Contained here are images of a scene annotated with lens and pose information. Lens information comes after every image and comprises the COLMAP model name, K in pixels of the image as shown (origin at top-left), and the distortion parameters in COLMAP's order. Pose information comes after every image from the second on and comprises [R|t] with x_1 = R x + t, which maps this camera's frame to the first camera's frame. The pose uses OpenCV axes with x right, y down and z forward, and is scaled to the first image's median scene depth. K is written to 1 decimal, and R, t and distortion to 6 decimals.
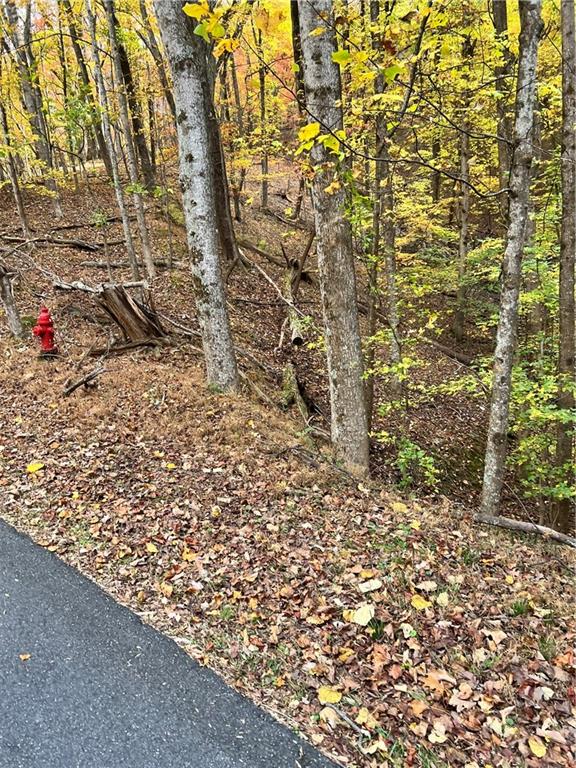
lens RADIAL K [[669.2, 0, 289.7], [0, 669.2, 384.1], [0, 0, 1]] dist [0.106736, -0.071209]
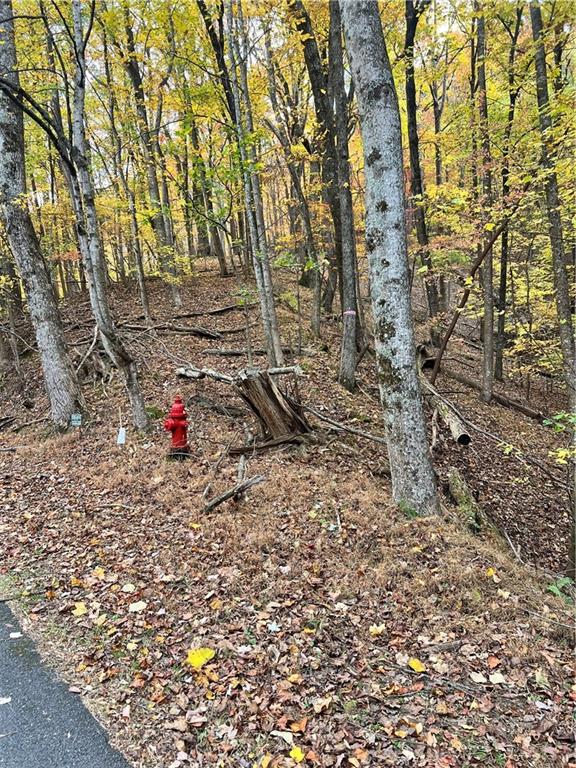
lens RADIAL K [[669.2, 0, 290.2], [0, 669.2, 385.0], [0, 0, 1]] dist [0.106736, -0.071209]
pose [[0.990907, 0.006362, -0.134397, -0.110523], [-0.024222, 0.990996, -0.131681, -0.021342], [0.132349, 0.133739, 0.982139, 0.194829]]
